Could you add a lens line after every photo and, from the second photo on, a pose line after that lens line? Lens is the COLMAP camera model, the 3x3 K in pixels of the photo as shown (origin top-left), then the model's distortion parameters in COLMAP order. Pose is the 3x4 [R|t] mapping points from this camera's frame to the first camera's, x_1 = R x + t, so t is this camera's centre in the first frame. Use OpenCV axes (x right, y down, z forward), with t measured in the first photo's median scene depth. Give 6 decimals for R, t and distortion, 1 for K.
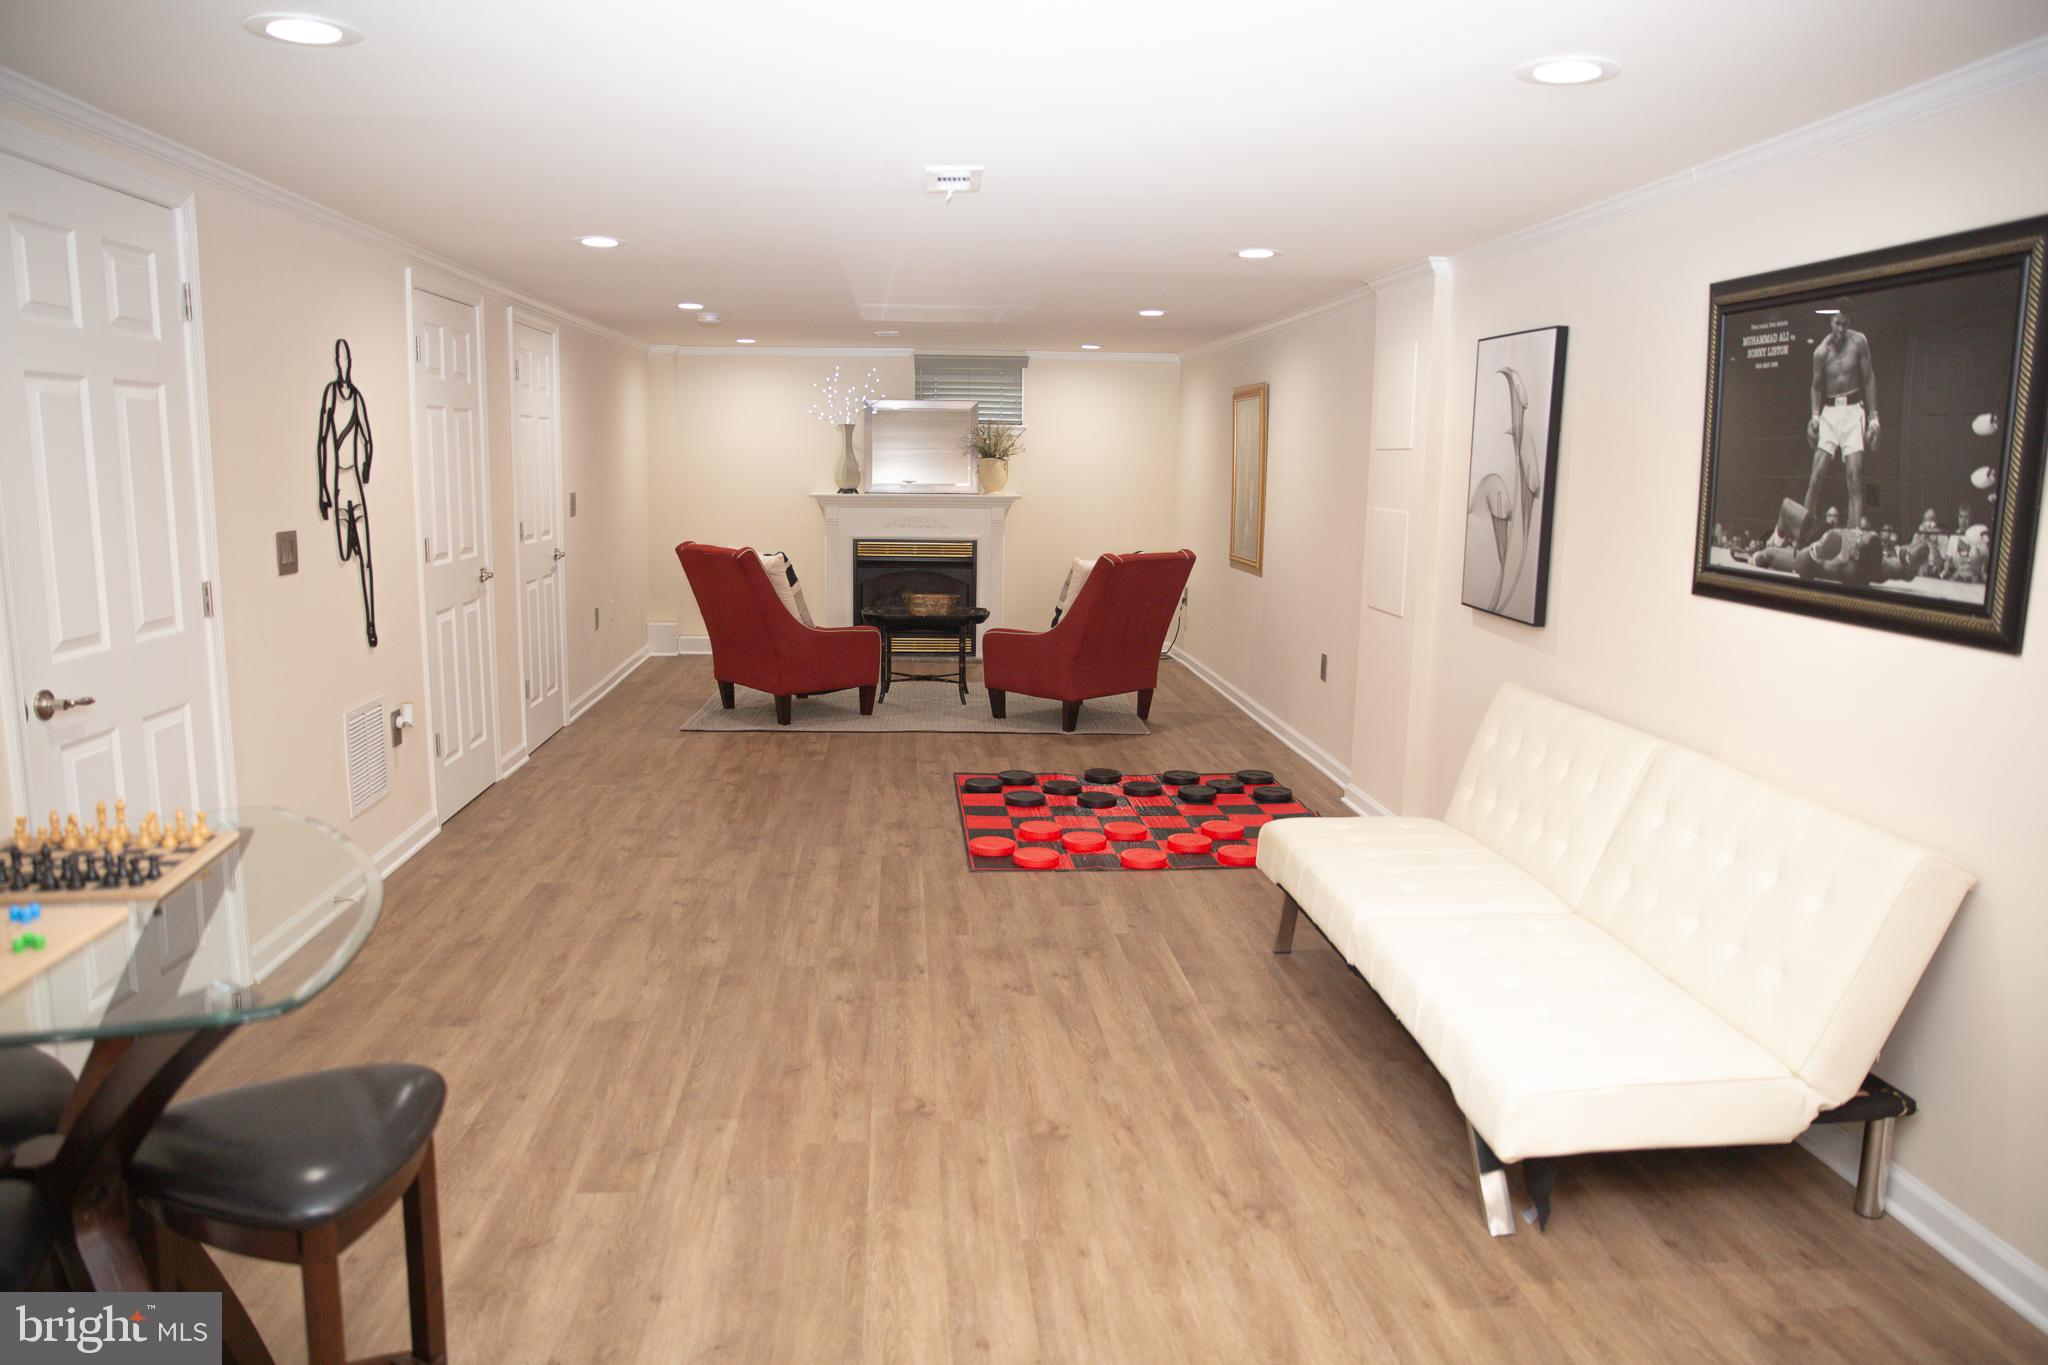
lens RADIAL K [[1408.5, 0, 1021.1], [0, 1408.5, 670.1], [0, 0, 1]] dist [-0.000834, 0.000094]
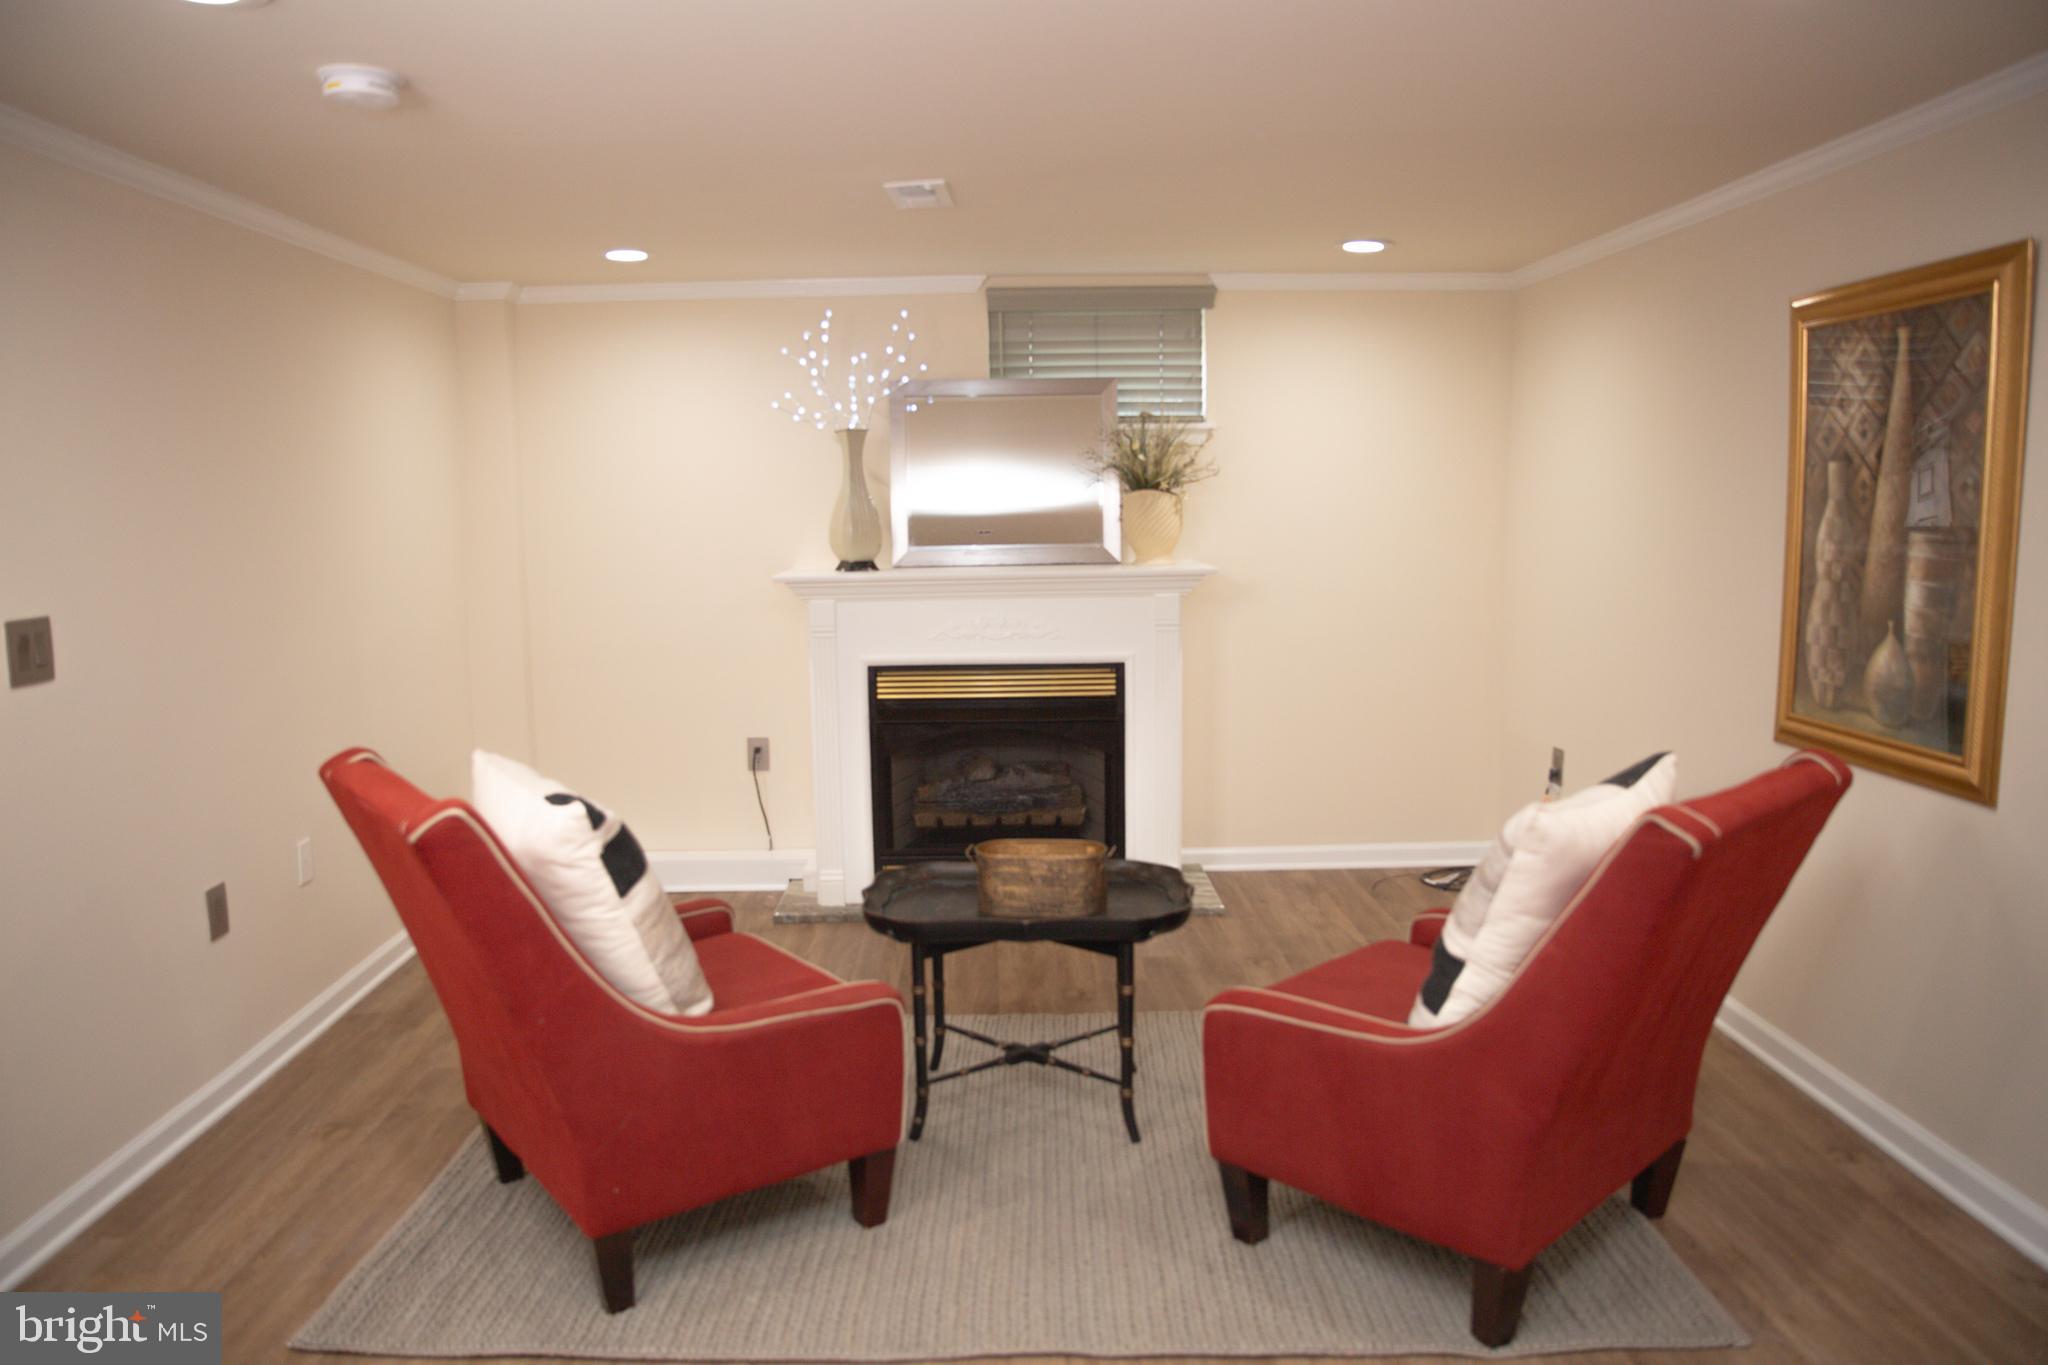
lens RADIAL K [[1408.5, 0, 1030.1], [0, 1408.5, 686.9], [0, 0, 1]] dist [-0.000834, 0.000094]
pose [[0.998376, -0.021500, -0.052751, -0.038879], [0.020815, 0.999692, -0.013493, -0.079276], [0.053025, 0.012373, 0.998517, 0.527431]]
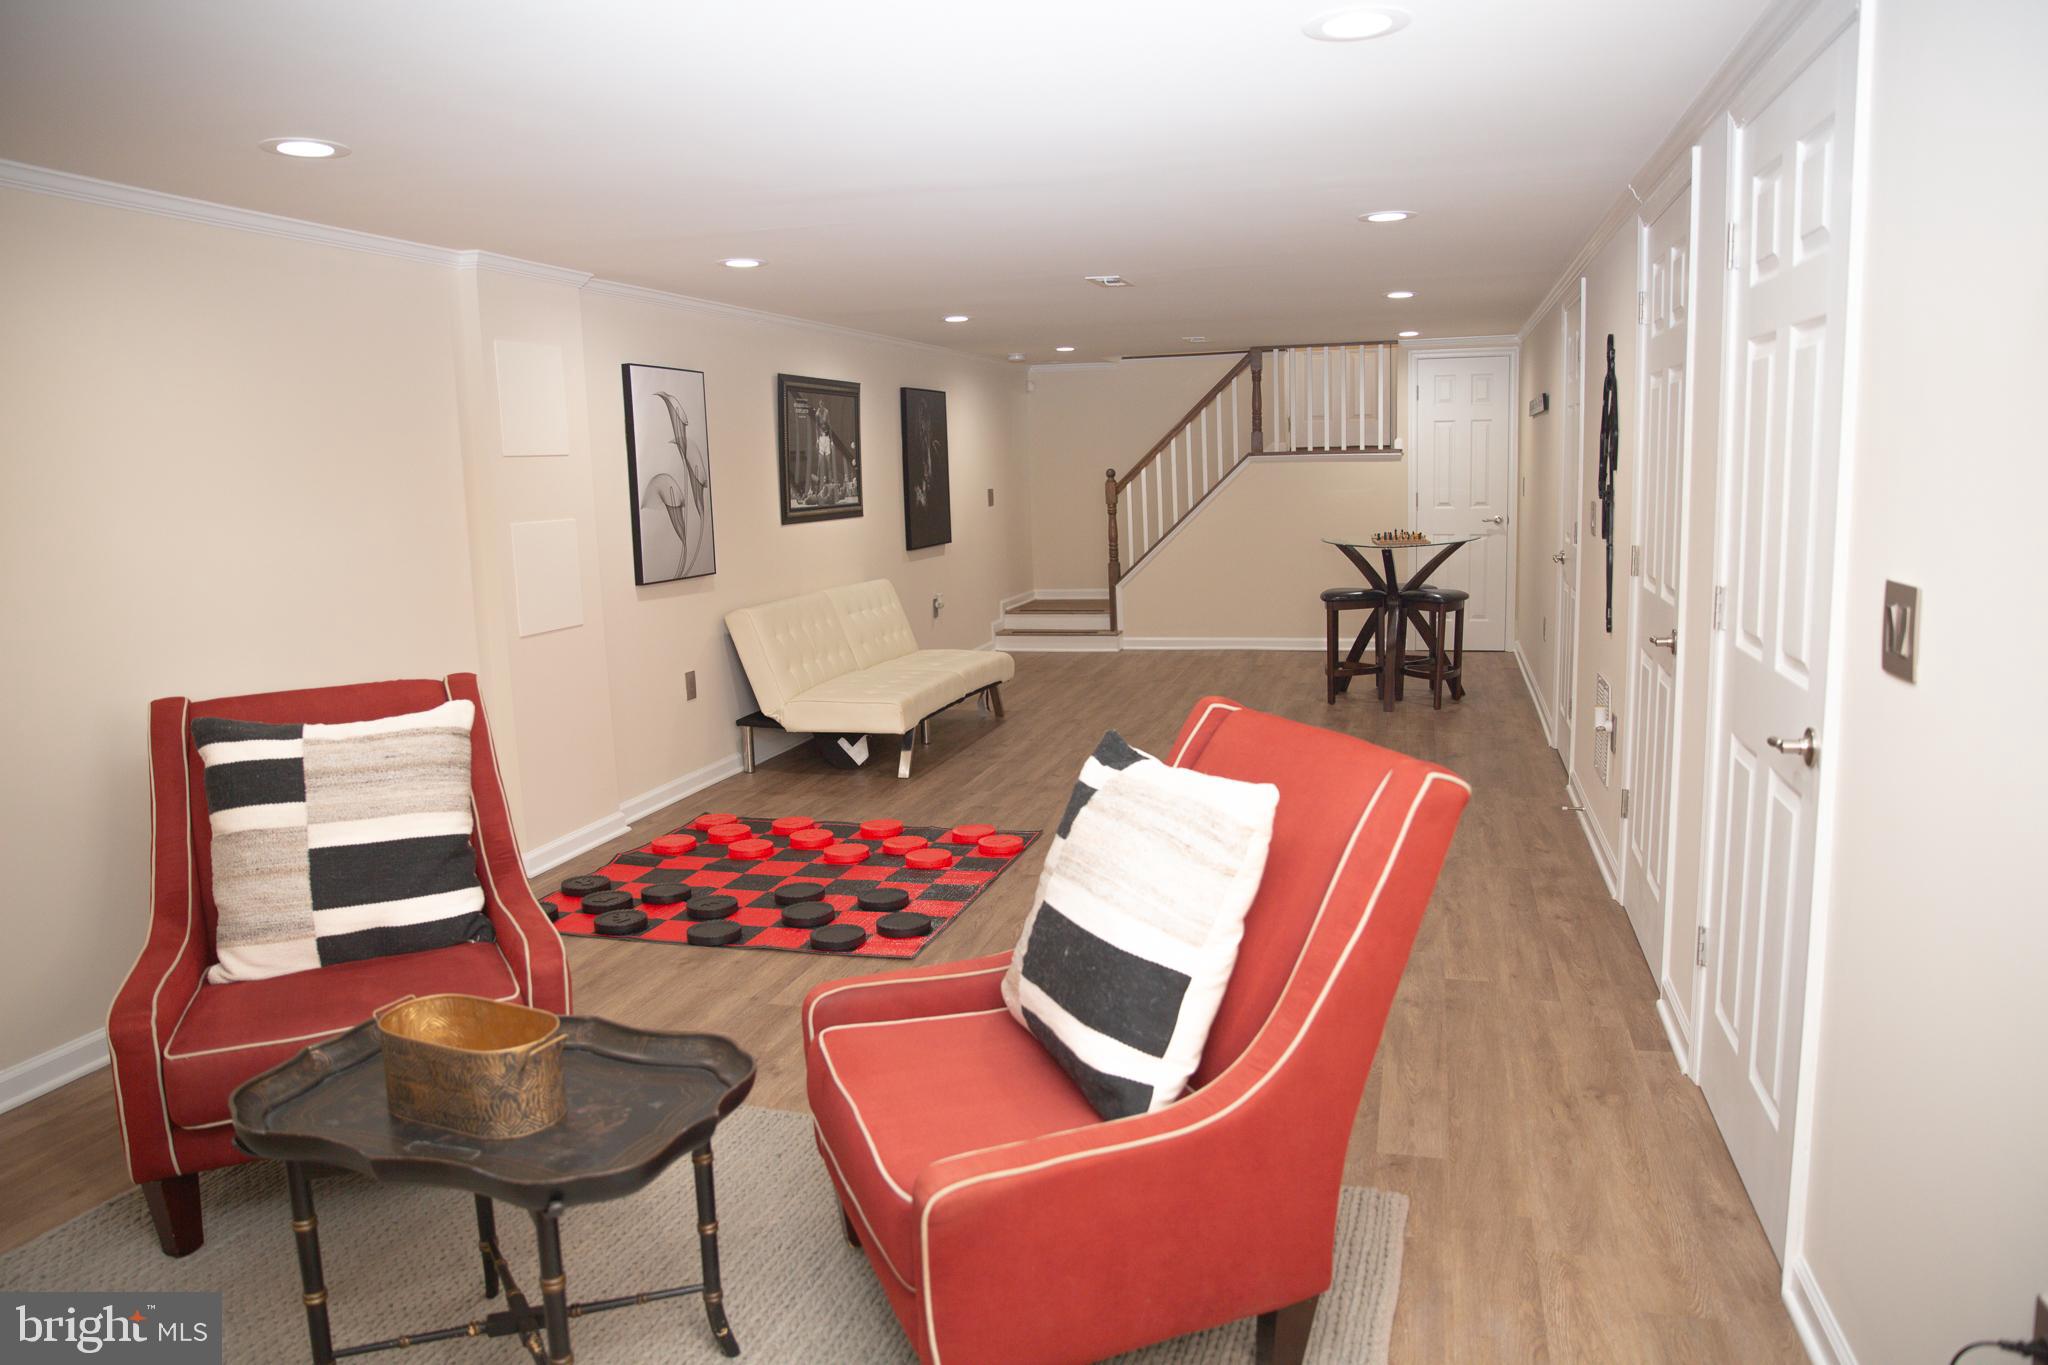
lens RADIAL K [[1408.5, 0, 1026.5], [0, 1408.5, 678.7], [0, 0, 1]] dist [-0.000834, 0.000094]
pose [[-0.936959, -0.035969, 0.347583, -0.349584], [0.073717, 0.951957, 0.297226, -0.259218], [-0.341575, 0.304111, -0.889293, 1.694849]]
